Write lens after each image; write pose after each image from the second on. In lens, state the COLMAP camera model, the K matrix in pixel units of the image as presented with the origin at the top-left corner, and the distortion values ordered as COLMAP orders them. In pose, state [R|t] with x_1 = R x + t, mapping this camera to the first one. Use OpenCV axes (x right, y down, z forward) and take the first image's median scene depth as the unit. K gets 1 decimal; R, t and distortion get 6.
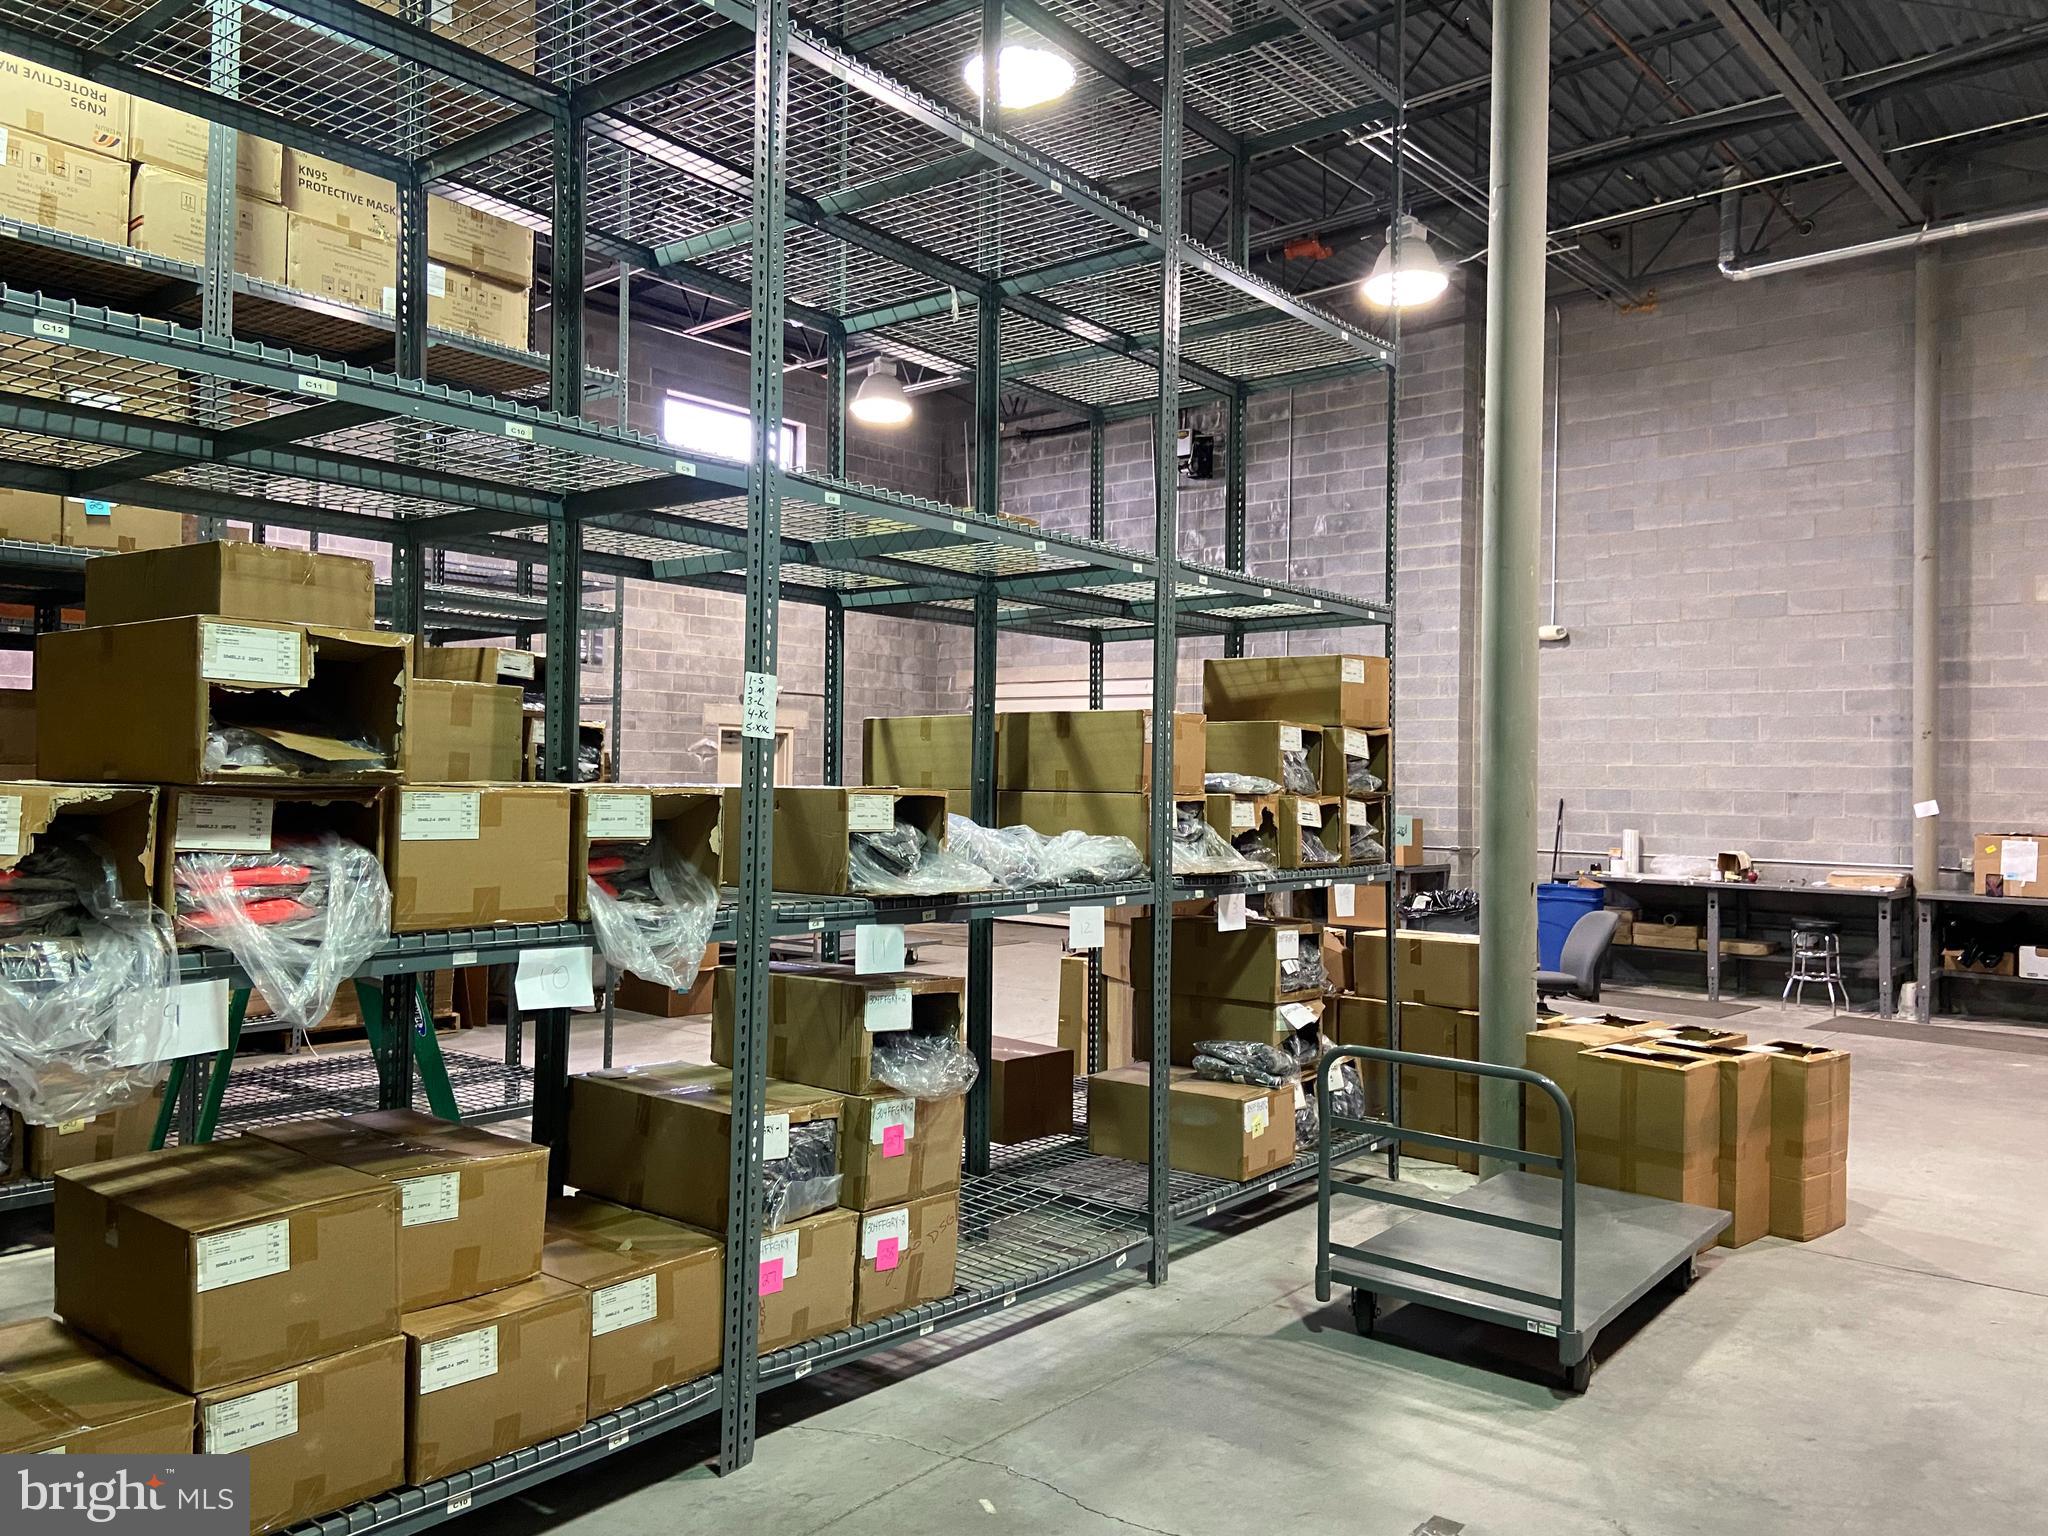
lens RADIAL K [[1566.6, 0, 1066.1], [0, 1566.6, 751.7], [0, 0, 1]] dist [0.072713, -0.111391]
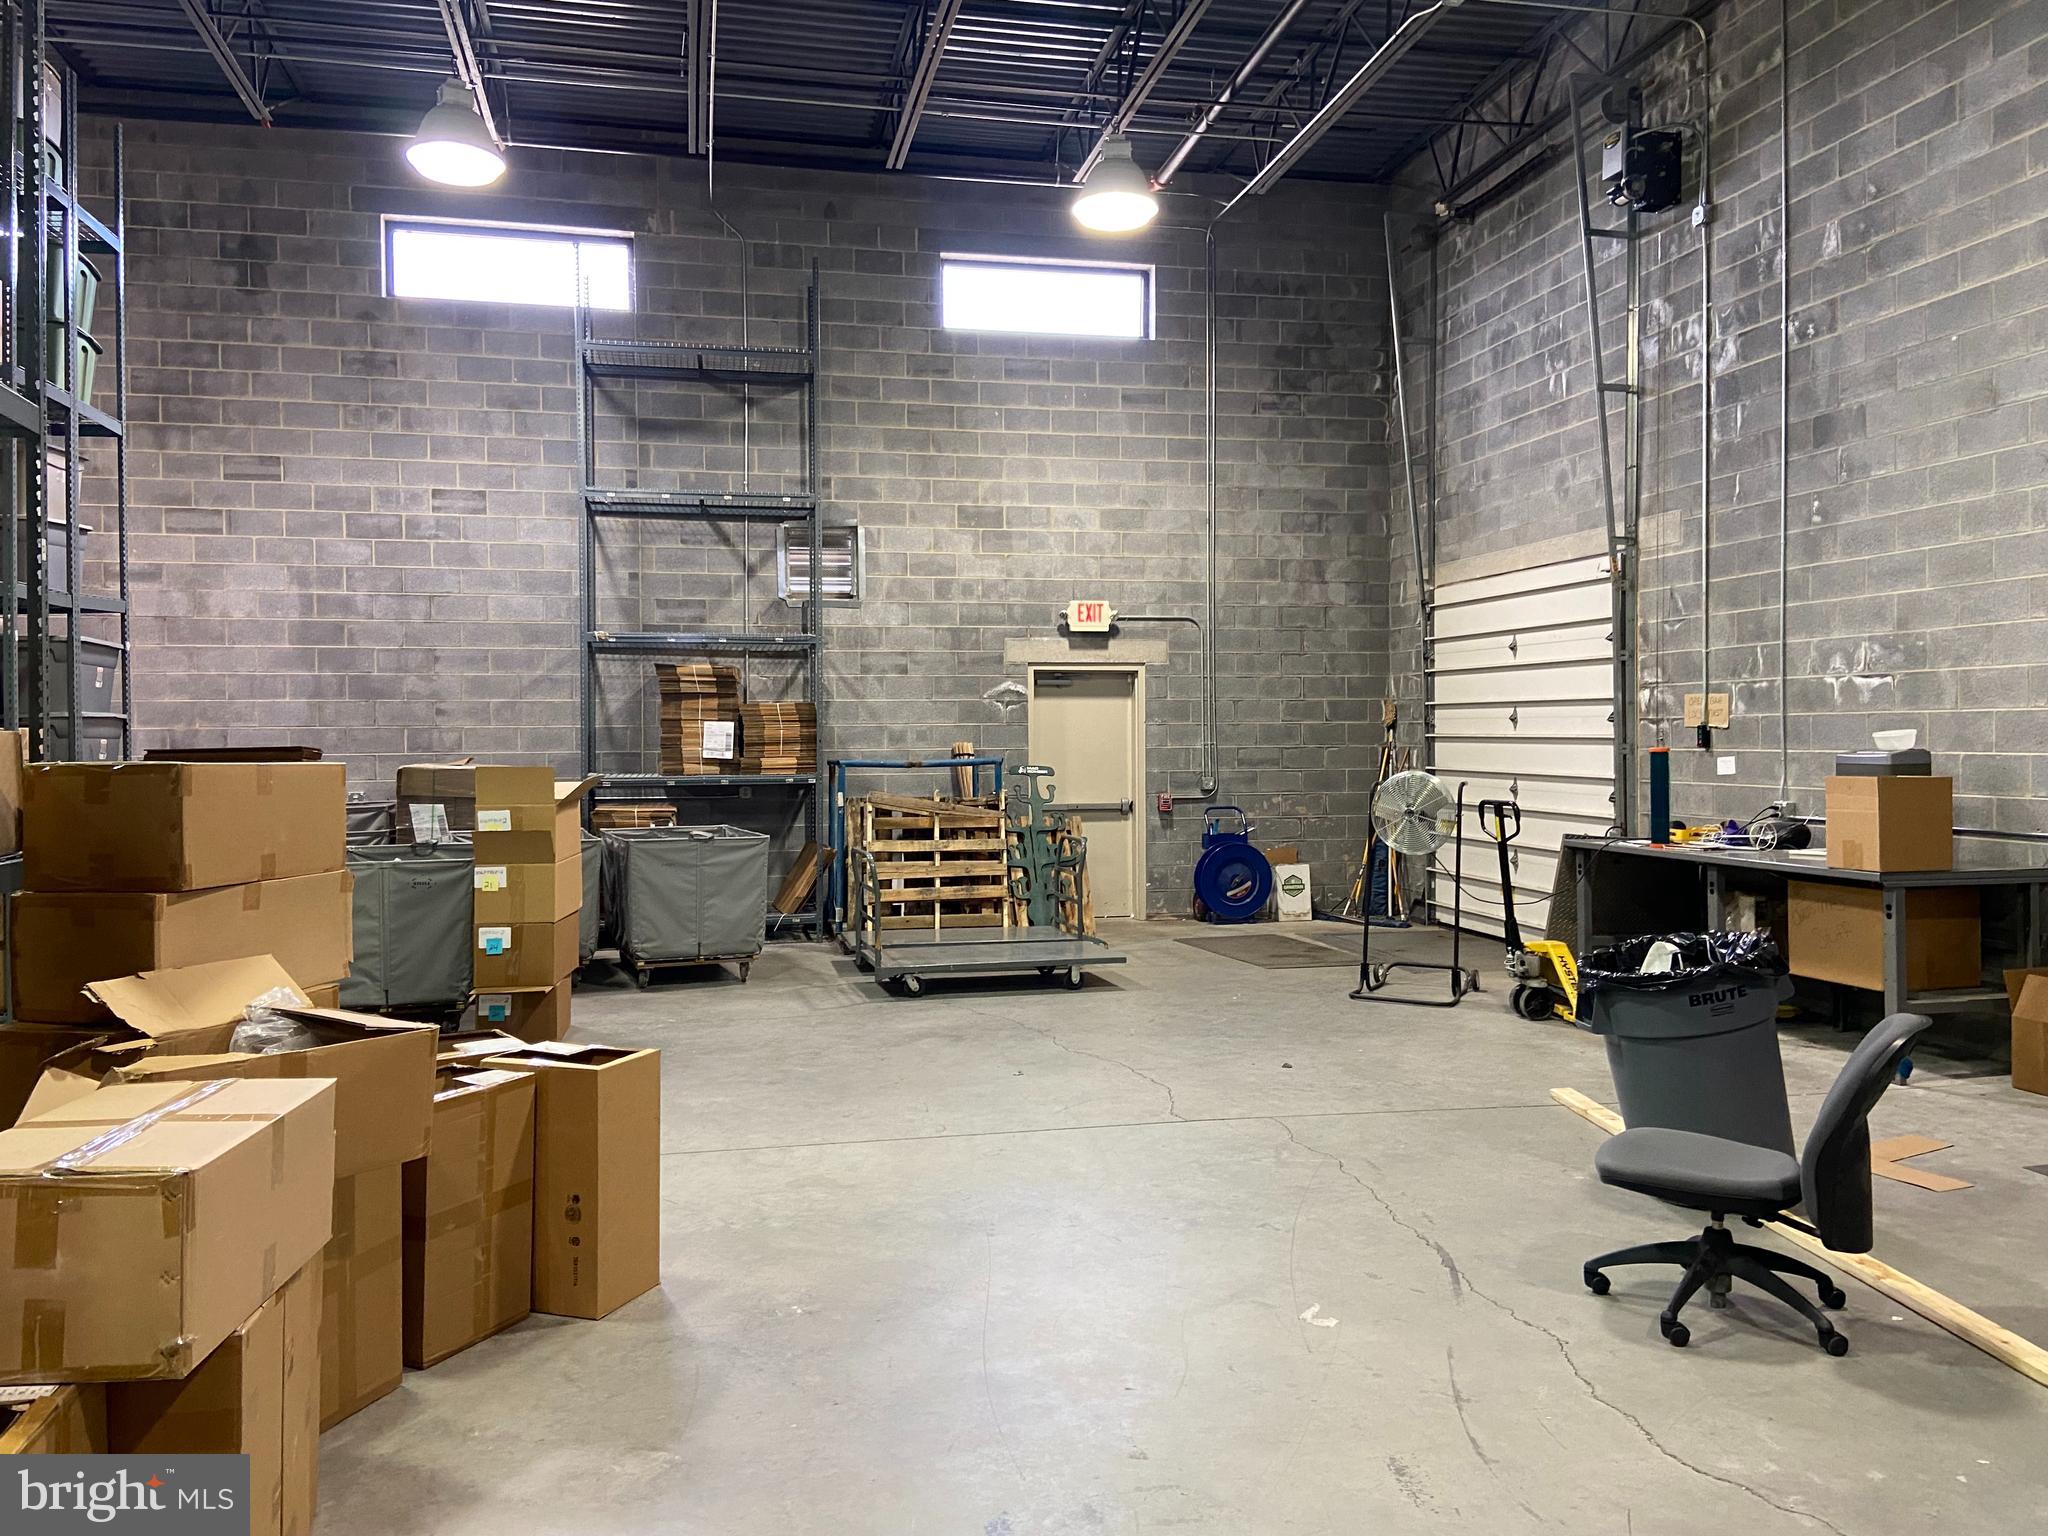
lens RADIAL K [[1566.6, 0, 1001.5], [0, 1566.6, 762.8], [0, 0, 1]] dist [0.072713, -0.111391]
pose [[0.780338, -0.011751, -0.625248, 0.274139], [0.032182, 0.999253, 0.021385, 0.016025], [0.624530, -0.036810, 0.780133, 0.379196]]
